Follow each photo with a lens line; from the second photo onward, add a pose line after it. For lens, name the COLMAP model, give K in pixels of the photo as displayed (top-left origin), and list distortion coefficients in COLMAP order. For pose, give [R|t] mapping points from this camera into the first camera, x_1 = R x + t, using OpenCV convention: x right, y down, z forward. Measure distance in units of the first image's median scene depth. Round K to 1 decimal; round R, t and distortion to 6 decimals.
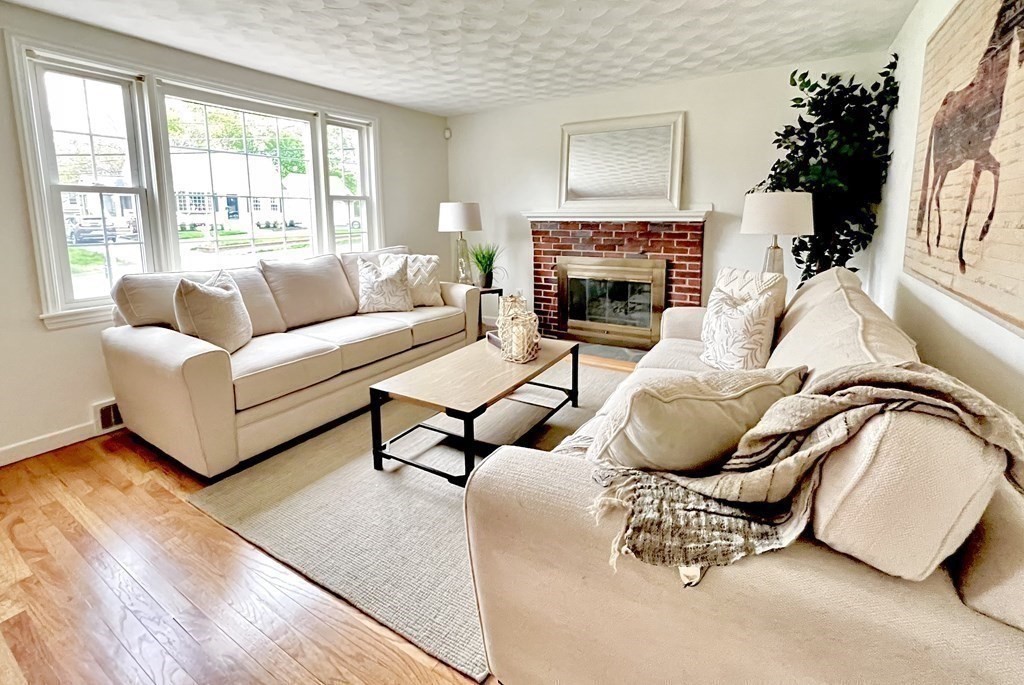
lens RADIAL K [[456.3, 0, 511.2], [0, 456.3, 271.5], [0, 0, 1]] dist [-0.004841, -0.000467]
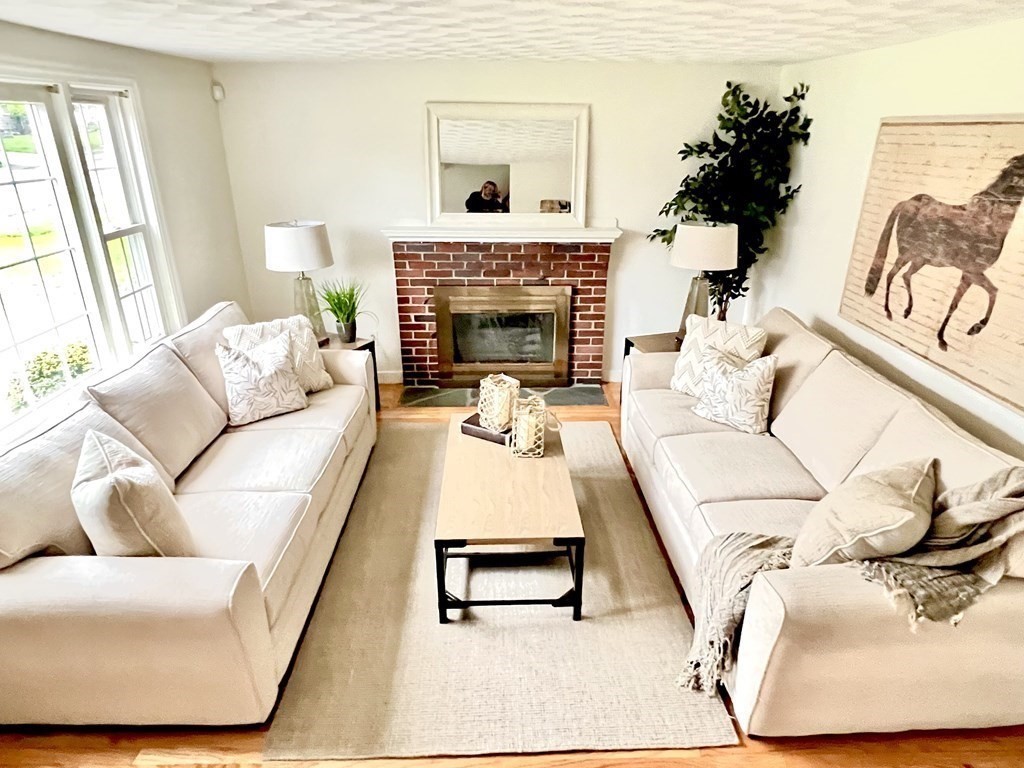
lens RADIAL K [[621.8, 0, 511.2], [0, 621.8, 391.5], [0, 0, 1]] dist [-0.002327, -0.000616]
pose [[0.840244, -0.197754, 0.504860, -0.401639], [0.055264, 0.957503, 0.283079, -0.175531], [-0.539386, -0.209955, 0.815464, 0.044150]]
